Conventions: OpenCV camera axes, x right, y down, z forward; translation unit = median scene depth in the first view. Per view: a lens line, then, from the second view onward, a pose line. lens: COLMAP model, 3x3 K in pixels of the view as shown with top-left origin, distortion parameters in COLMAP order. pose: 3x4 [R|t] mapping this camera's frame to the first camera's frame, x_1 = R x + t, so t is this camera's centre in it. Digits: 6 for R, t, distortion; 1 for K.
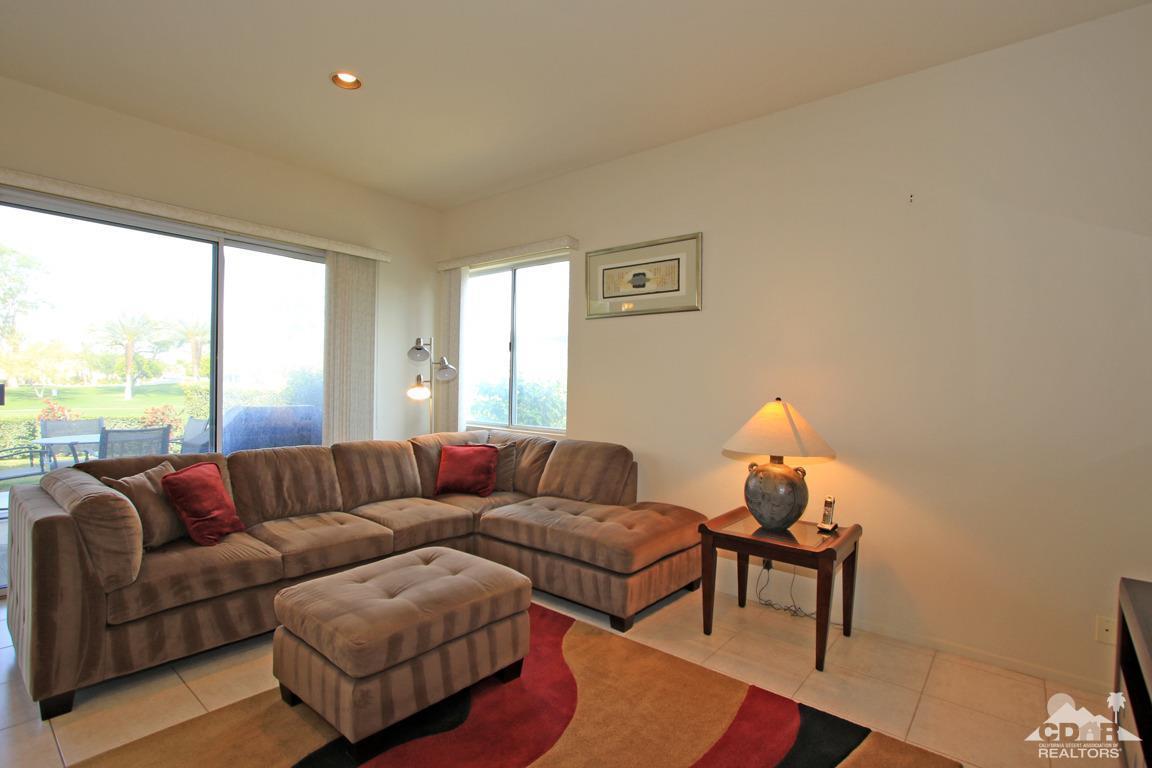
lens RADIAL K [[542.5, 0, 569.6], [0, 542.5, 394.0], [0, 0, 1]] dist [-0.021296, 0.004243]
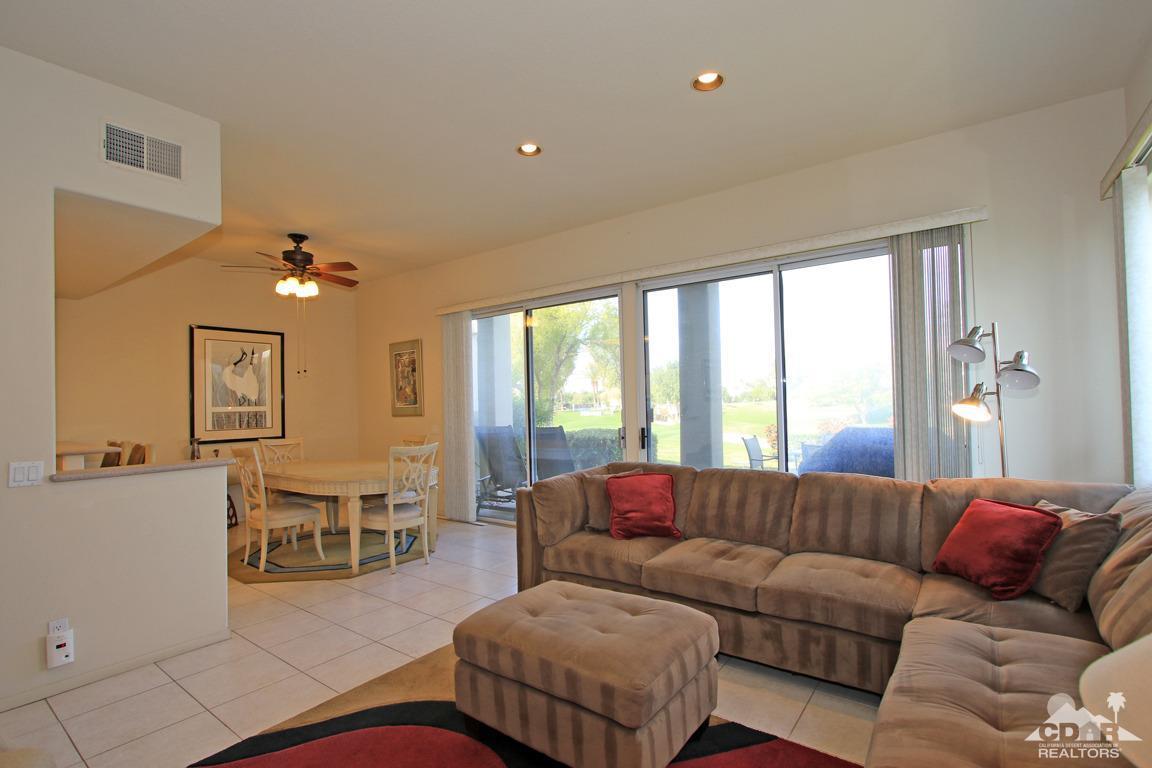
lens RADIAL K [[542.5, 0, 568.4], [0, 542.5, 394.5], [0, 0, 1]] dist [-0.021296, 0.004243]
pose [[0.046715, -0.036590, -0.998238, 0.378237], [0.006178, 0.999320, -0.036341, -0.002357], [0.998889, -0.004470, 0.046910, 0.550289]]
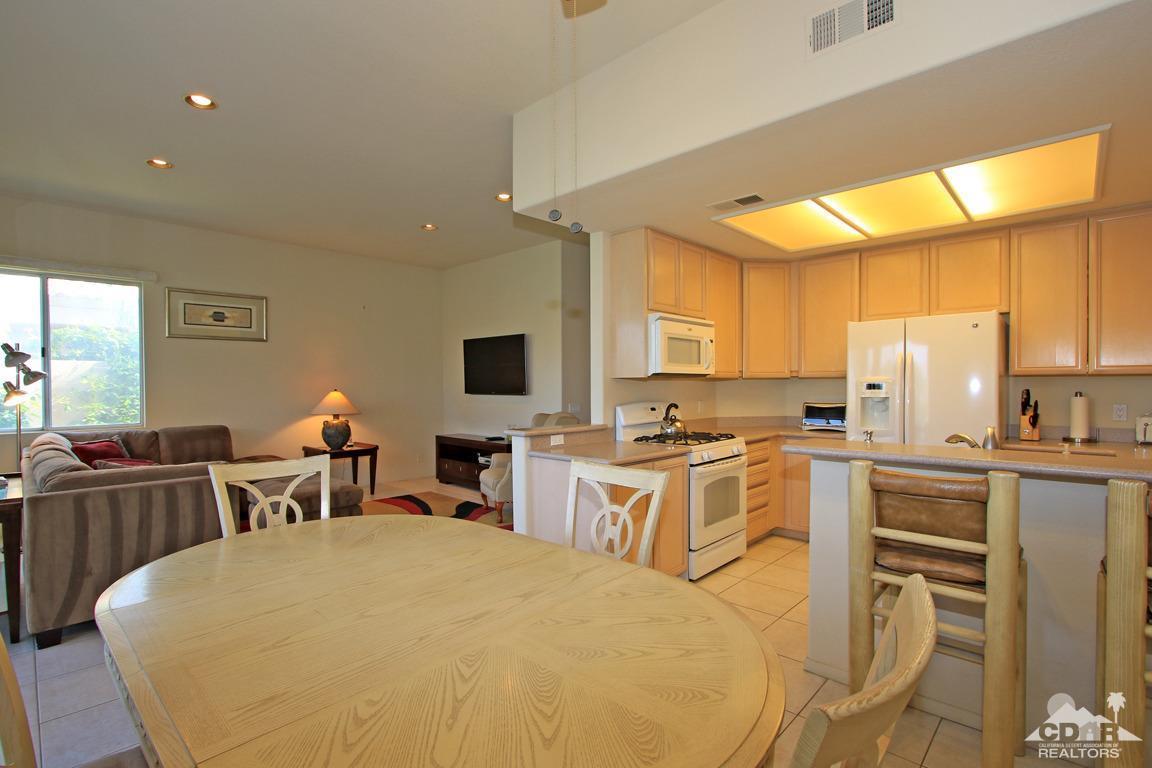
lens RADIAL K [[542.5, 0, 566.4], [0, 542.5, 394.2], [0, 0, 1]] dist [-0.021296, 0.004243]
pose [[0.071536, -0.040443, 0.996618, -1.319310], [0.023983, 0.998959, 0.038816, -0.028176], [-0.997150, 0.021125, 0.072432, -0.076718]]
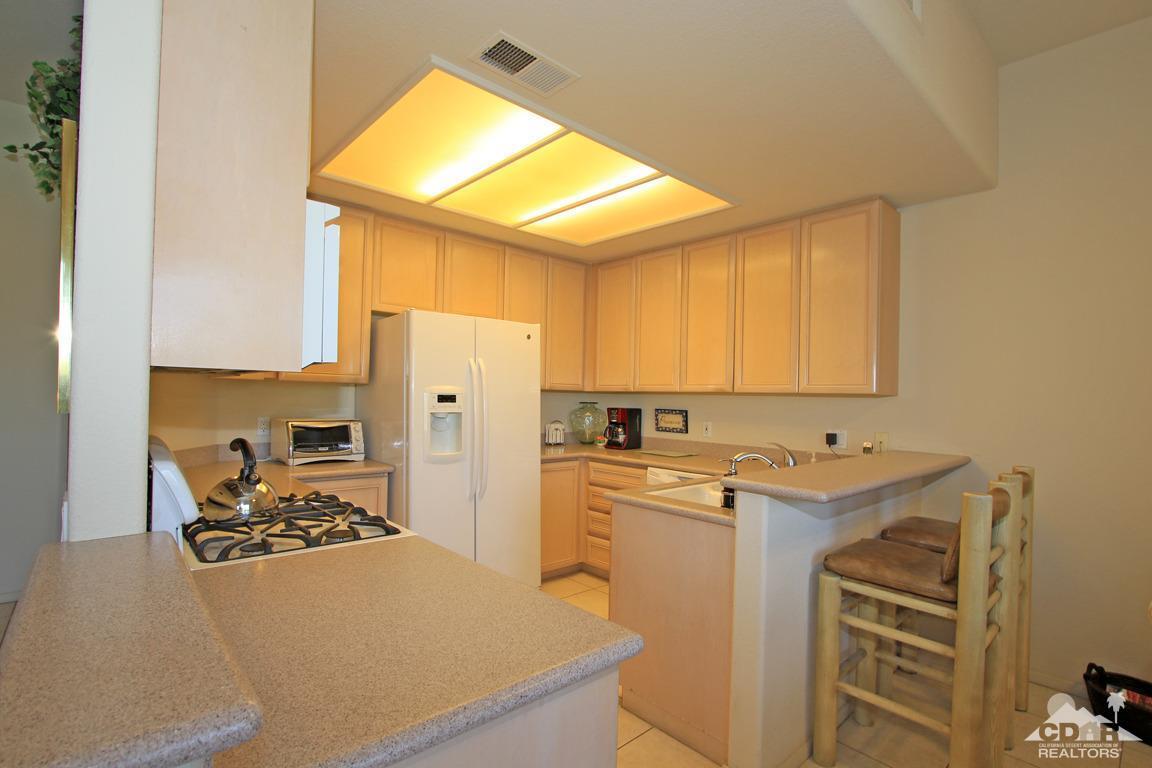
lens RADIAL K [[542.5, 0, 563.5], [0, 542.5, 394.4], [0, 0, 1]] dist [-0.021296, 0.004243]
pose [[-0.987084, -0.043714, 0.154123, -0.571978], [-0.041683, 0.998997, 0.016382, -0.015799], [-0.154684, 0.009746, -0.987916, 0.165017]]
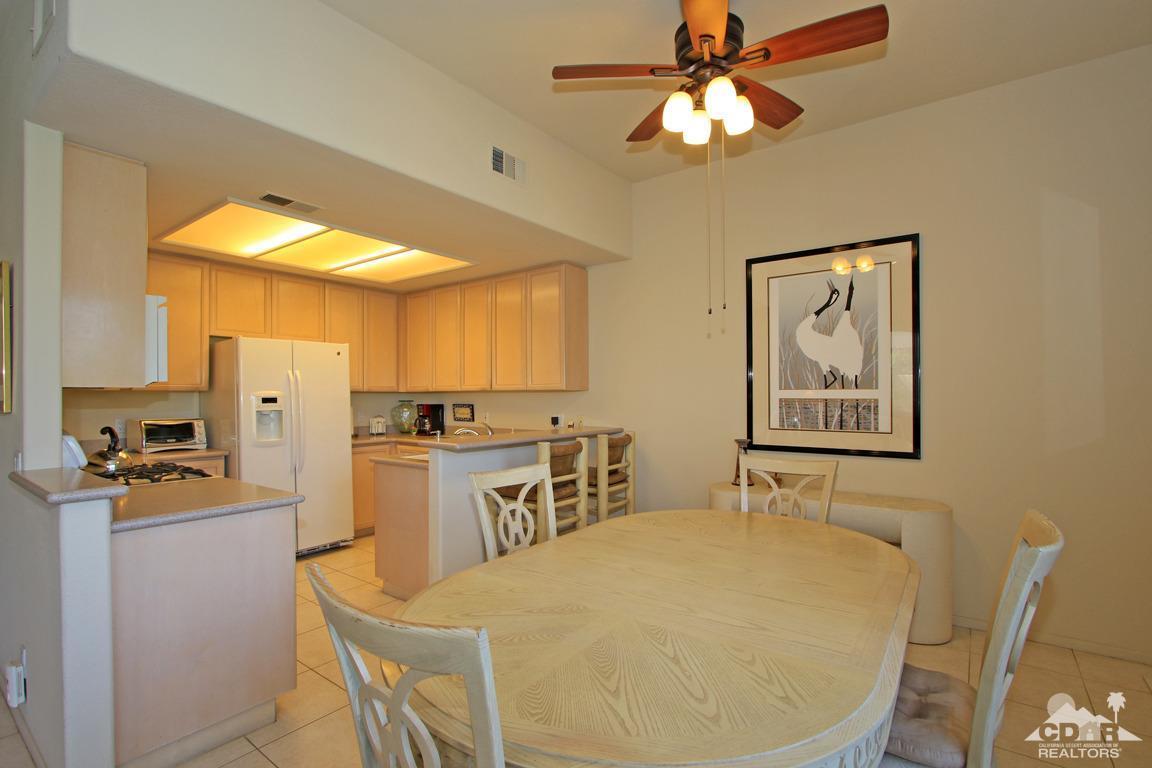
lens RADIAL K [[542.5, 0, 564.0], [0, 542.5, 393.3], [0, 0, 1]] dist [-0.021296, 0.004243]
pose [[-0.999149, -0.018323, -0.036962, -0.829435], [-0.018779, 0.999751, 0.012024, -0.027827], [0.036733, 0.012708, -0.999244, 0.509518]]
